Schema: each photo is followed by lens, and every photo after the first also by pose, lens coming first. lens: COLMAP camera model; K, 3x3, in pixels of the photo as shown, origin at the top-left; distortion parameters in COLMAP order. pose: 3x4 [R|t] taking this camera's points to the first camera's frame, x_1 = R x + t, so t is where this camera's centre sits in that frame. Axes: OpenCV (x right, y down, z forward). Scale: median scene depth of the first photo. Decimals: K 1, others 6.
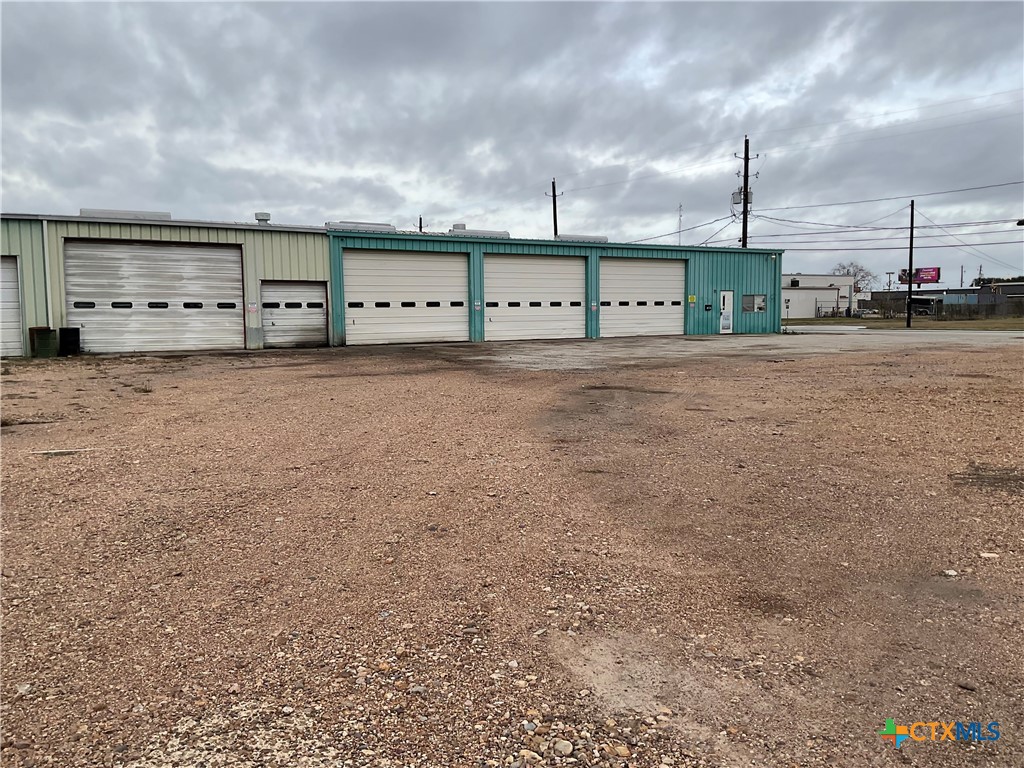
lens RADIAL K [[869.3, 0, 512.0], [0, 869.3, 384.0], [0, 0, 1]] dist [0.064151, -0.188802]
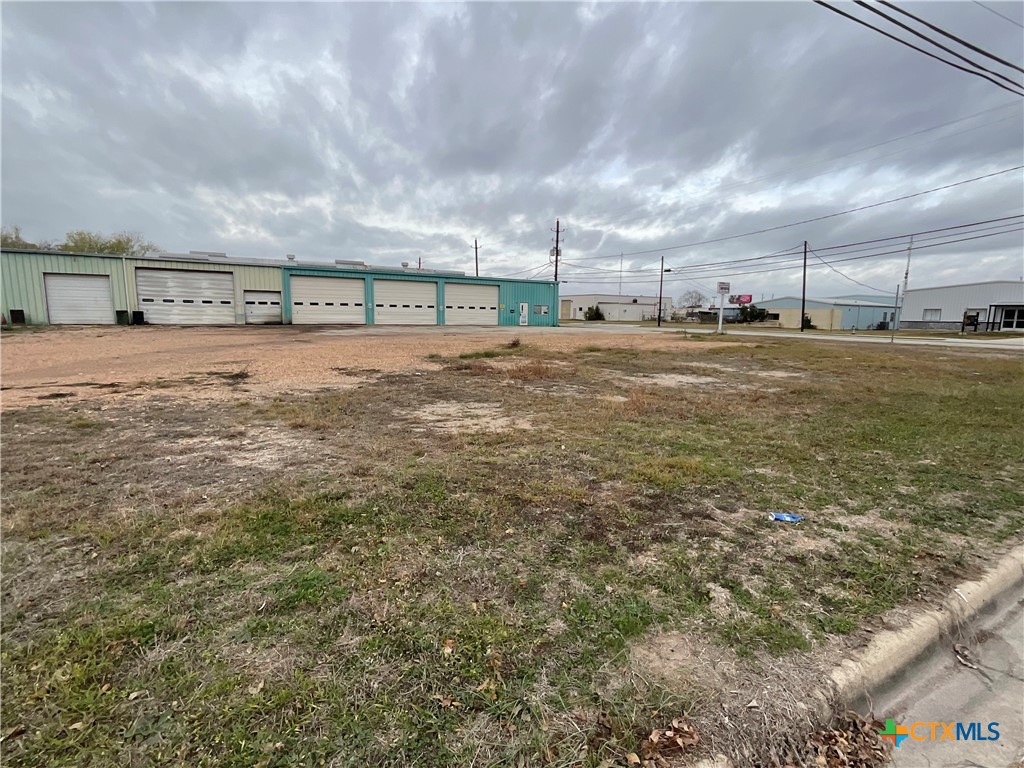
lens RADIAL K [[481.4, 0, 512.0], [0, 481.4, 384.0], [0, 0, 1]] dist [-0.031924, -0.000114]
pose [[0.998247, 0.040643, -0.043019, 0.270862], [-0.037623, 0.996919, 0.068822, -0.001933], [0.045684, -0.067082, 0.996701, -0.049994]]
